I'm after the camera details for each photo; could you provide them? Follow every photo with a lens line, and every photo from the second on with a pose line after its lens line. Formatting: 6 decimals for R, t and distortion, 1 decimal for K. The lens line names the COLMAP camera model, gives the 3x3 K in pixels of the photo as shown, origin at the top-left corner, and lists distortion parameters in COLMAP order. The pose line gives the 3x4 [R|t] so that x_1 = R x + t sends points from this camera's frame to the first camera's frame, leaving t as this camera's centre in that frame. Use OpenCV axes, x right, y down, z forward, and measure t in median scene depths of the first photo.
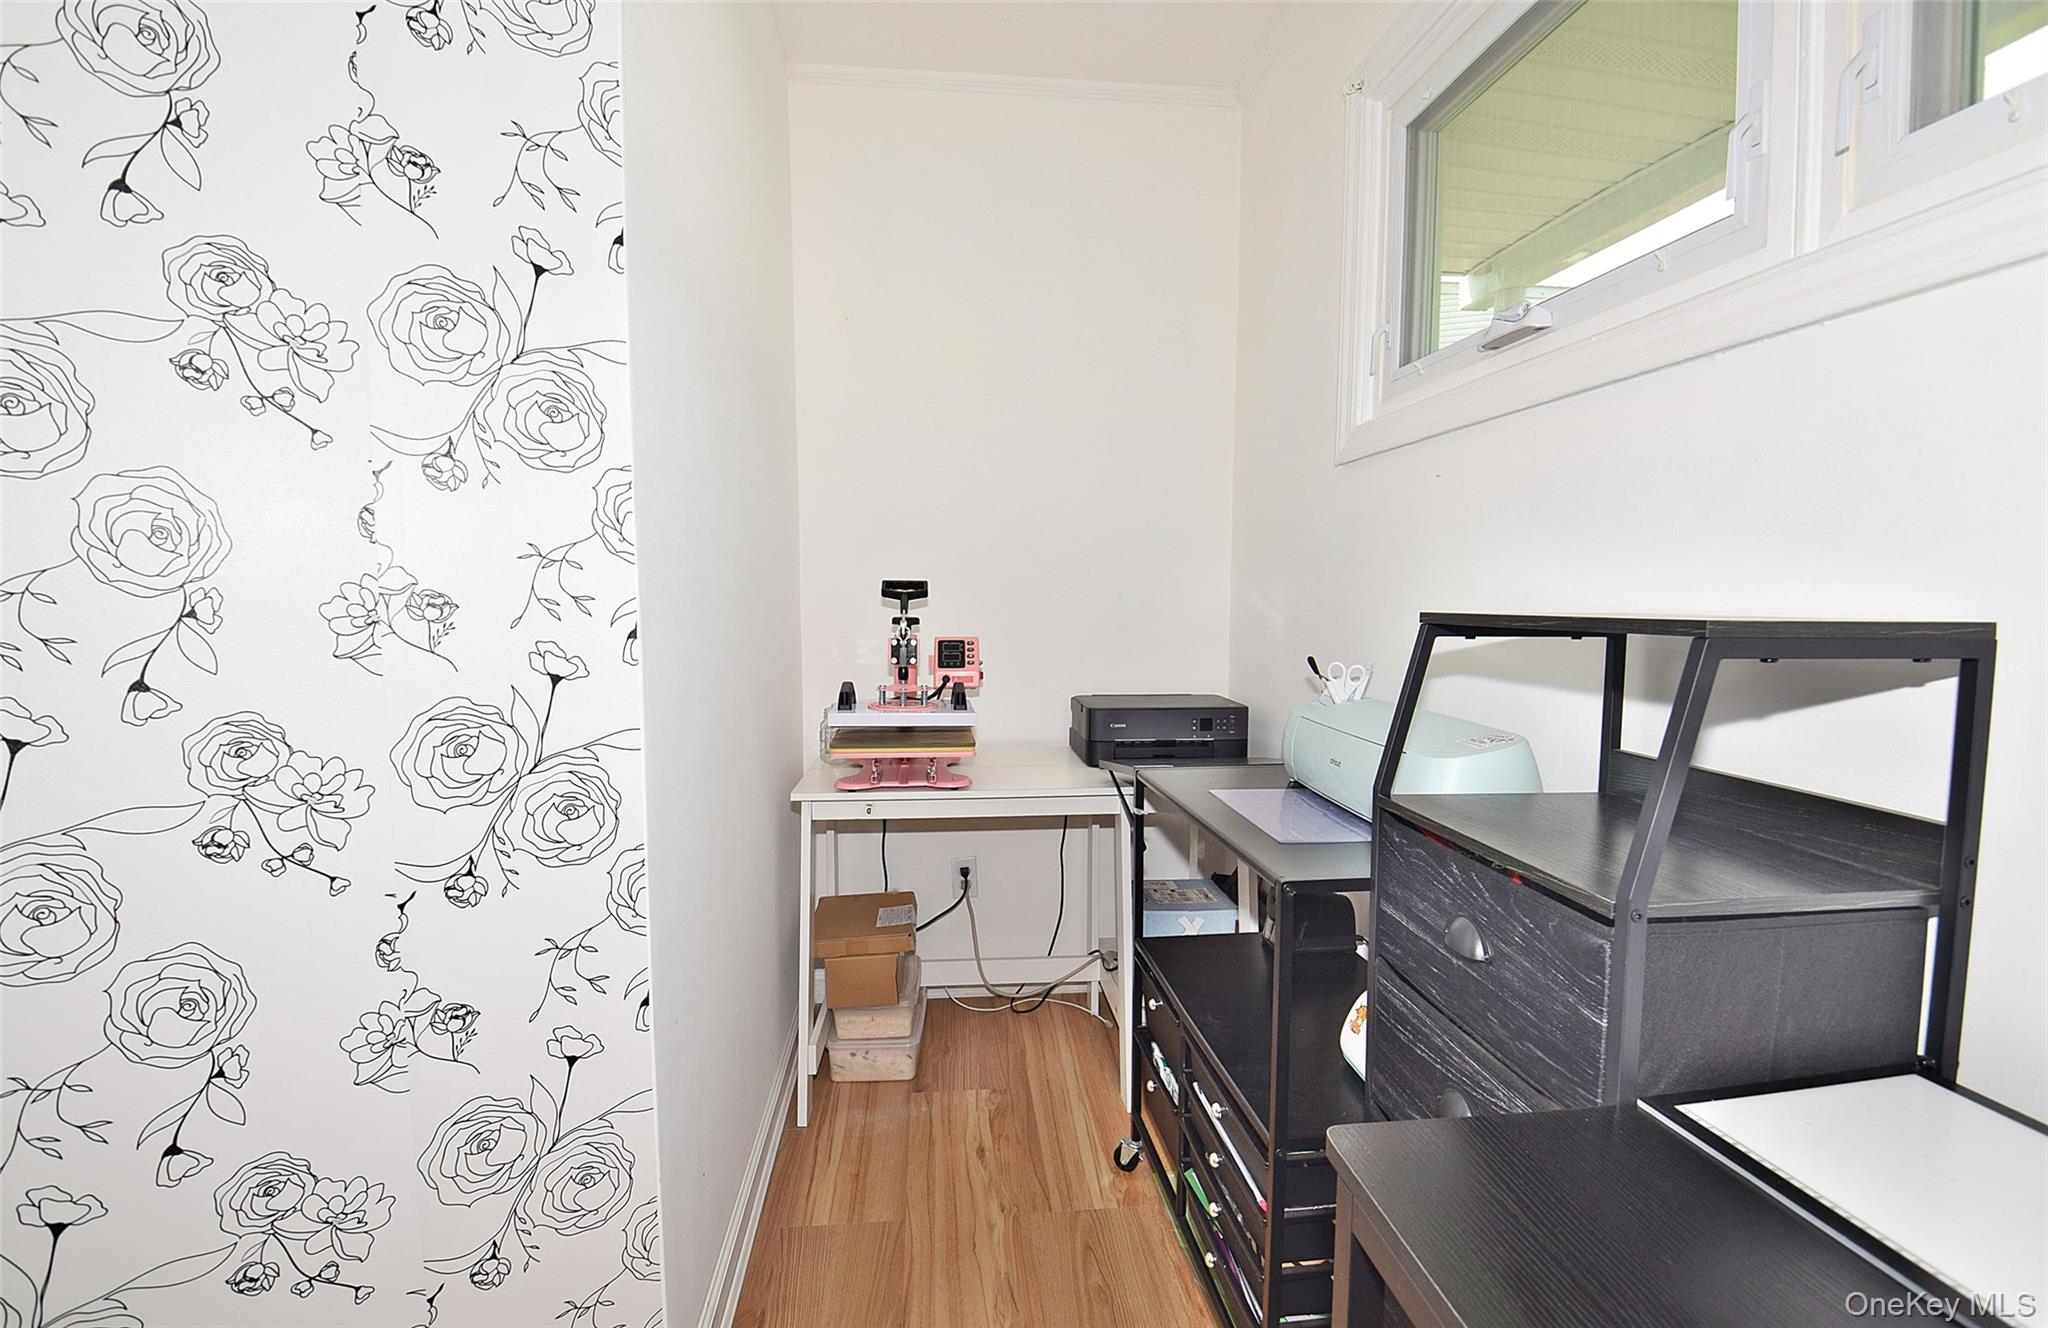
lens RADIAL K [[942.4, 0, 1009.9], [0, 942.4, 660.8], [0, 0, 1]] dist [-0.017566, -0.006000]
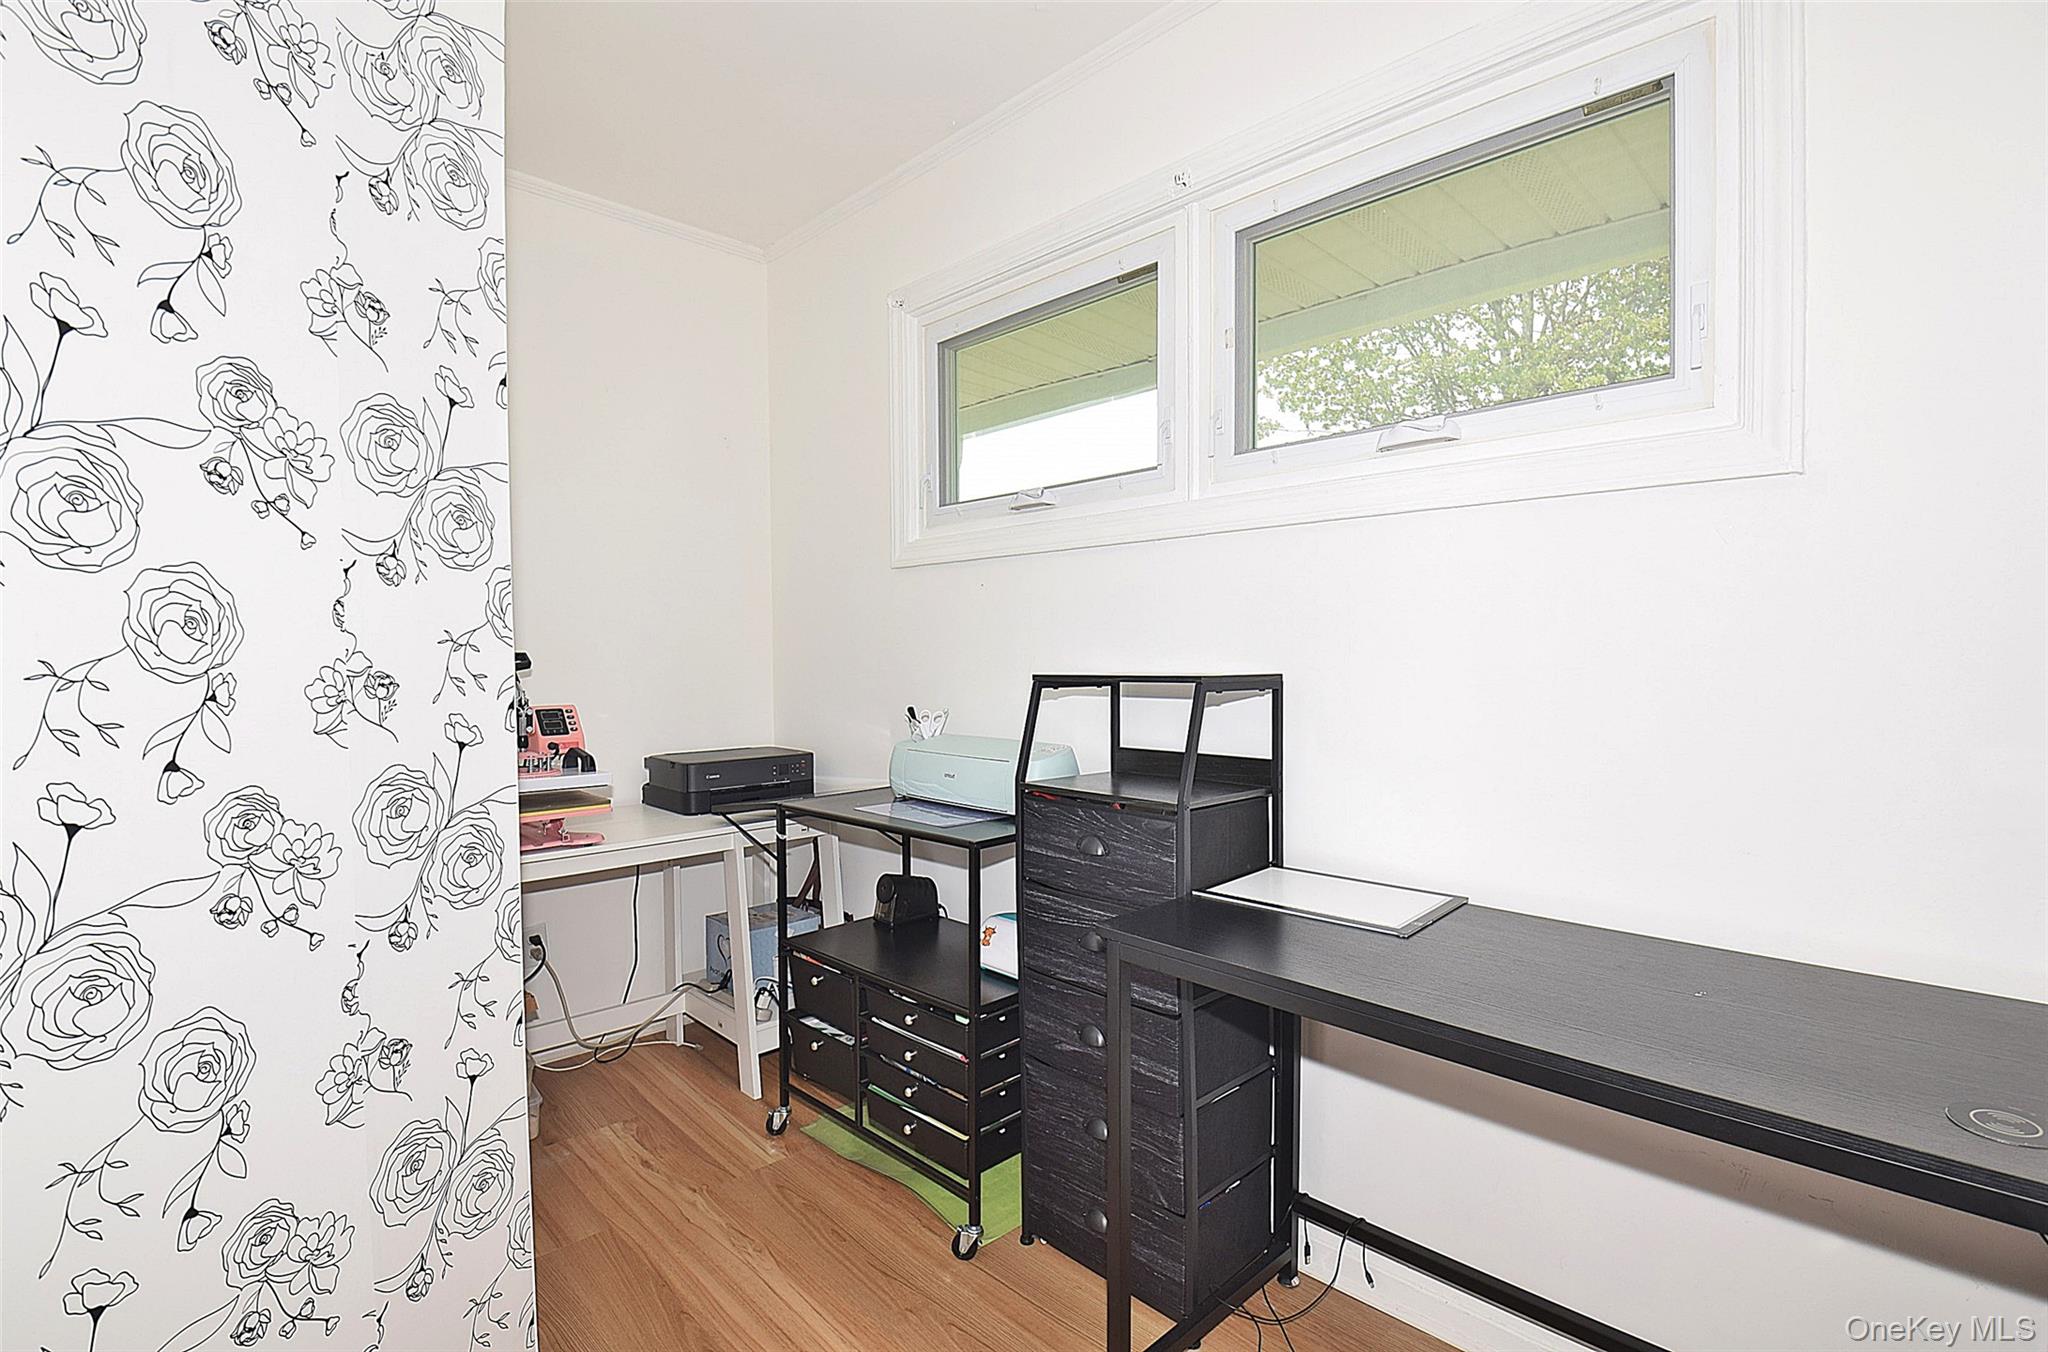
lens RADIAL K [[943.7, 0, 1034.8], [0, 943.7, 673.1], [0, 0, 1]] dist [-0.019304, -0.004265]
pose [[0.781162, -0.018685, 0.624049, -0.730109], [0.053018, 0.997927, -0.036486, 0.010344], [-0.622073, 0.061587, 0.780533, -0.404224]]
